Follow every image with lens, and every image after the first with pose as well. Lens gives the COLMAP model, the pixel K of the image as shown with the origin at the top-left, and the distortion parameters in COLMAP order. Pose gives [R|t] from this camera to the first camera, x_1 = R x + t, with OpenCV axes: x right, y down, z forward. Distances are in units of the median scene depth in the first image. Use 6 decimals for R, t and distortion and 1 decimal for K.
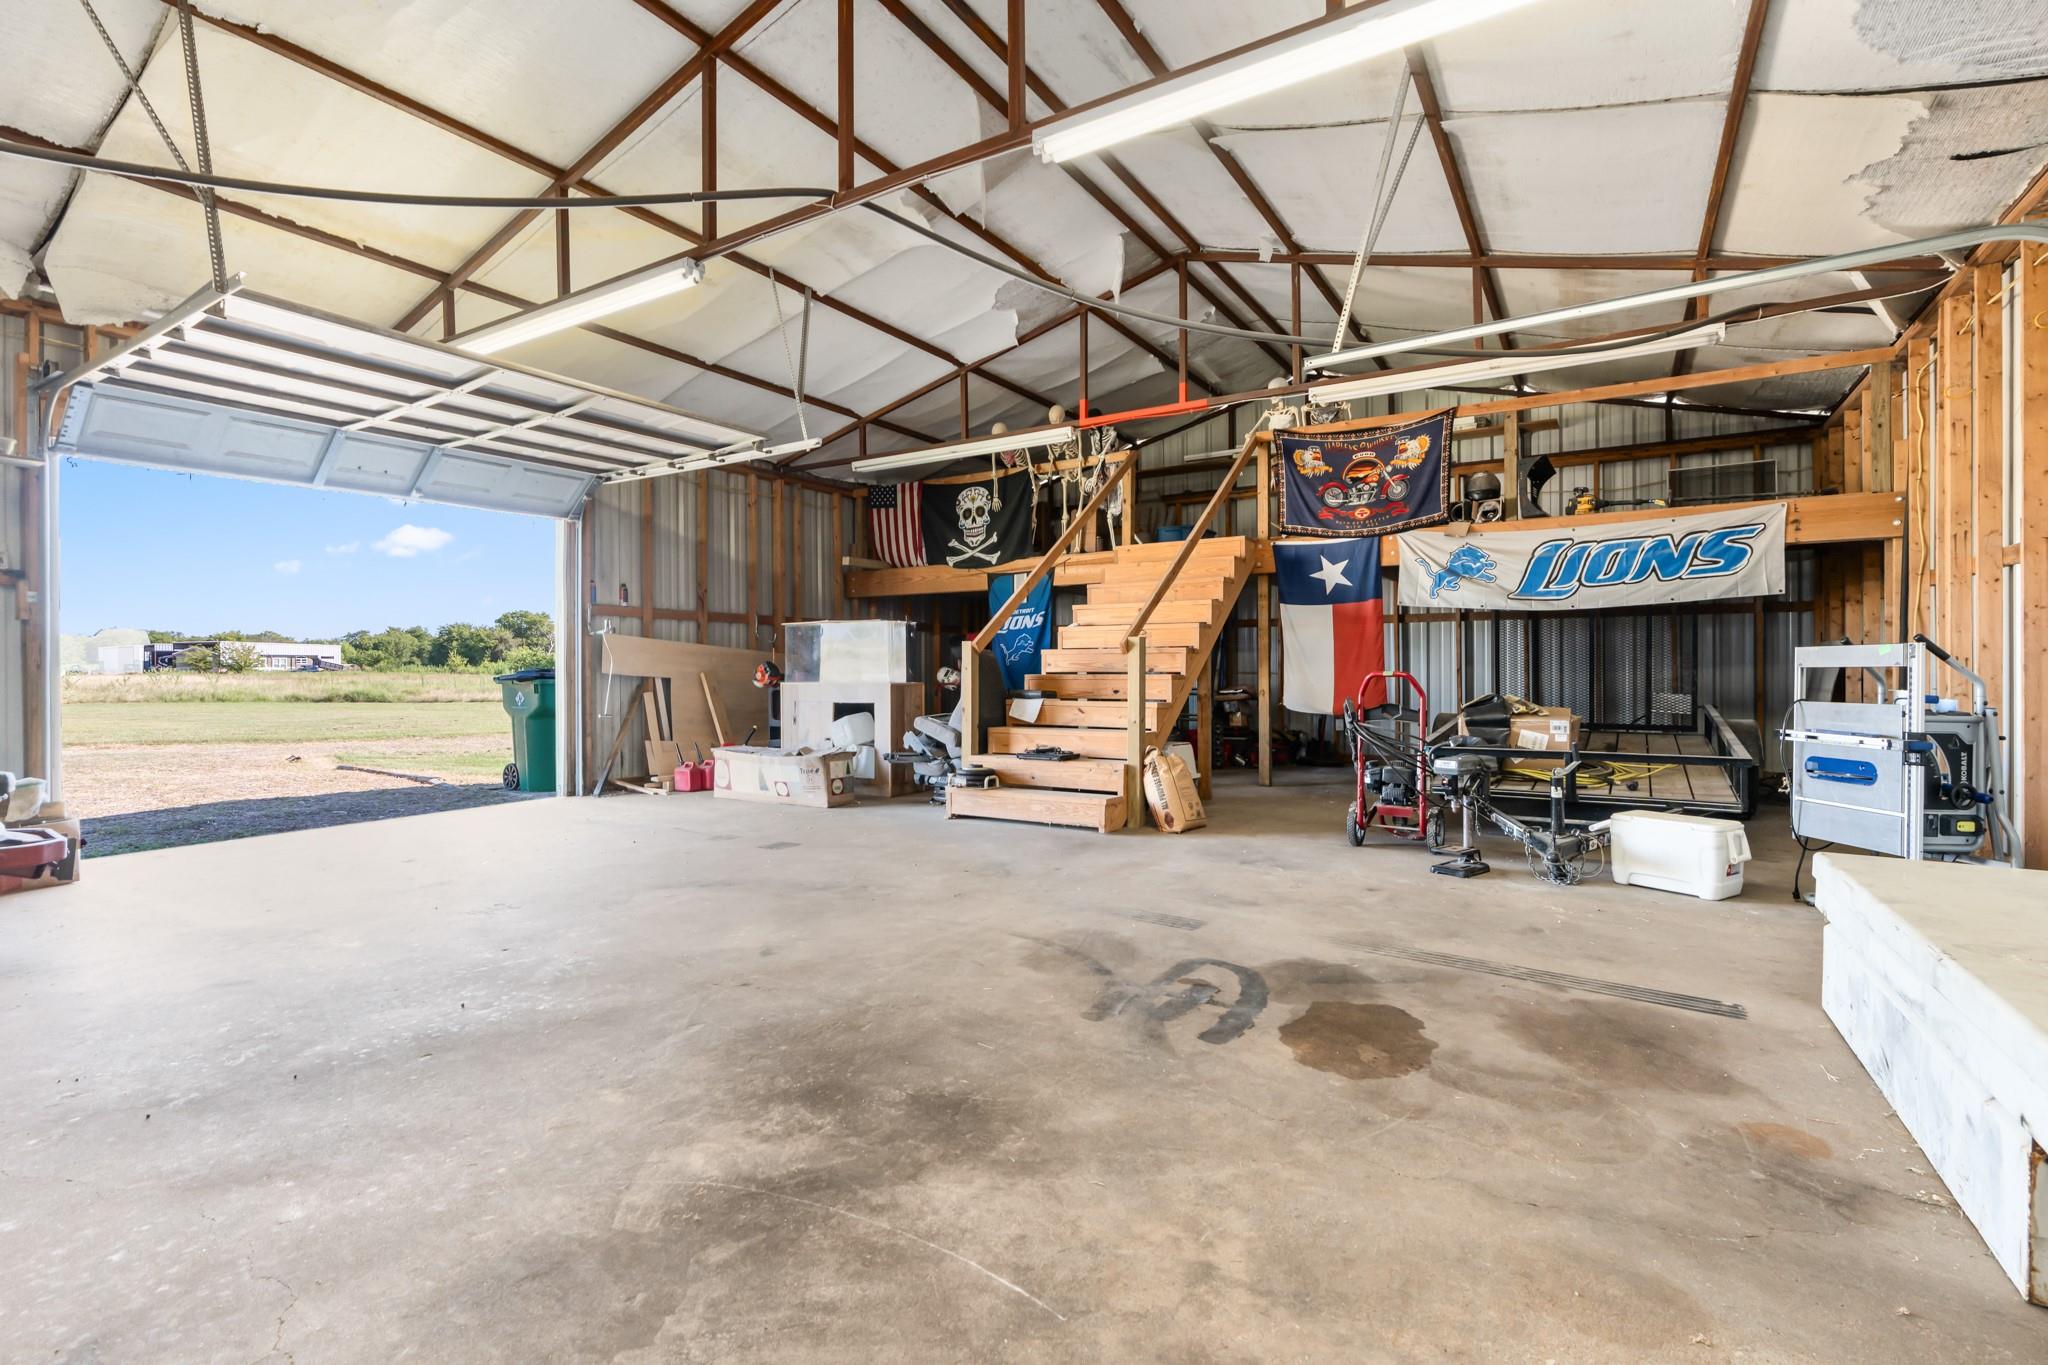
lens RADIAL K [[945.1, 0, 1018.9], [0, 945.1, 674.0], [0, 0, 1]] dist [-0.000693, -0.000189]
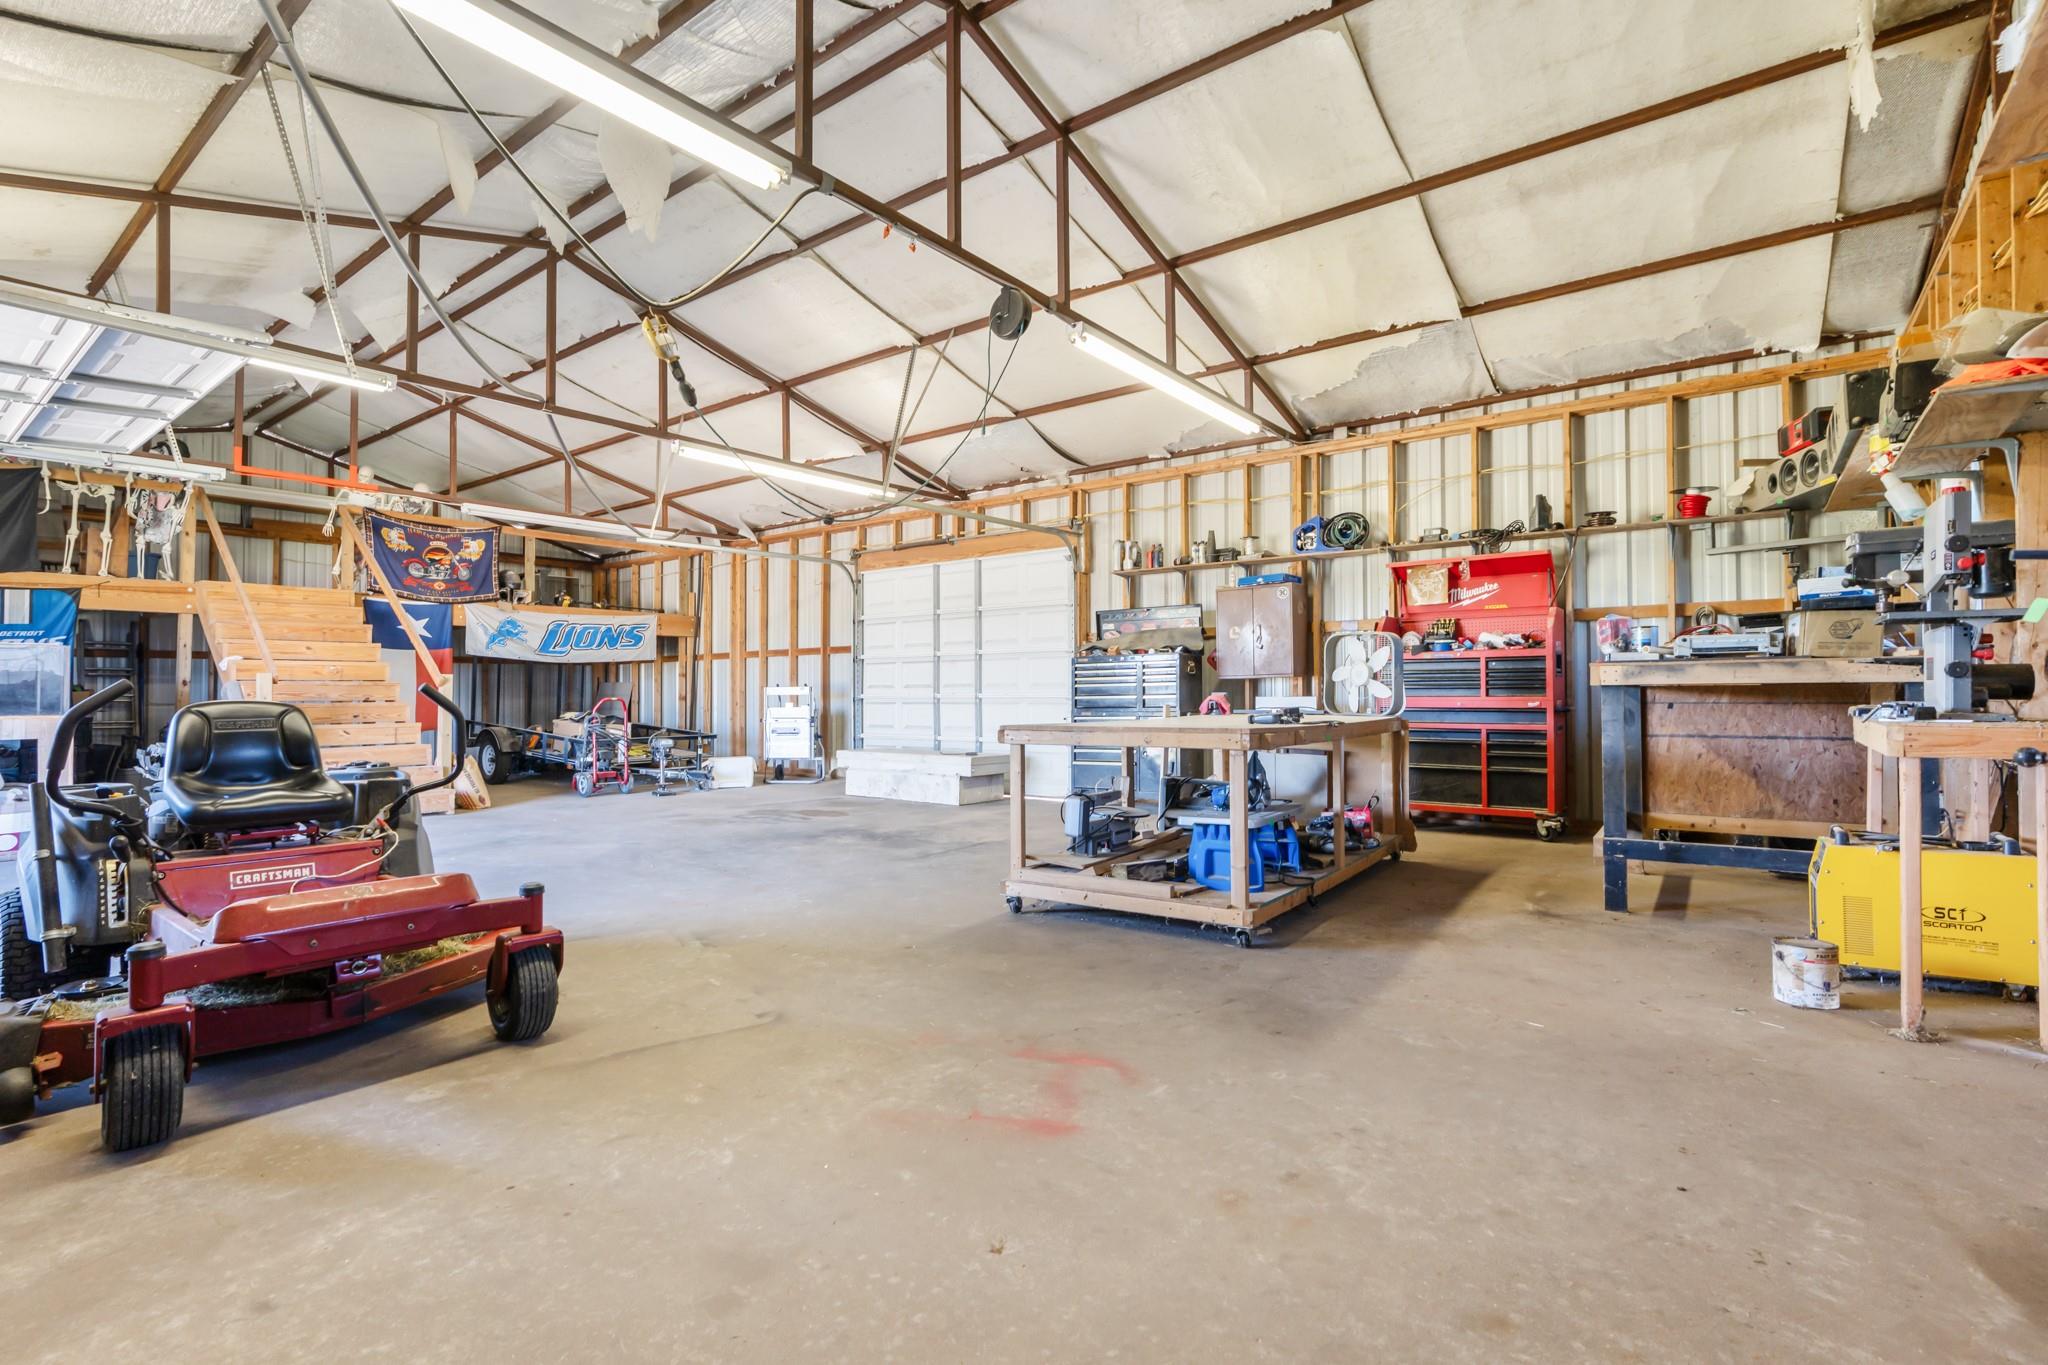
lens RADIAL K [[945.1, 0, 1011.9], [0, 945.1, 677.7], [0, 0, 1]] dist [-0.000693, -0.000189]
pose [[0.092902, 0.015293, 0.995558, -0.959540], [0.010986, 0.999805, -0.016383, -0.003175], [-0.995615, 0.012459, 0.092716, 0.037343]]
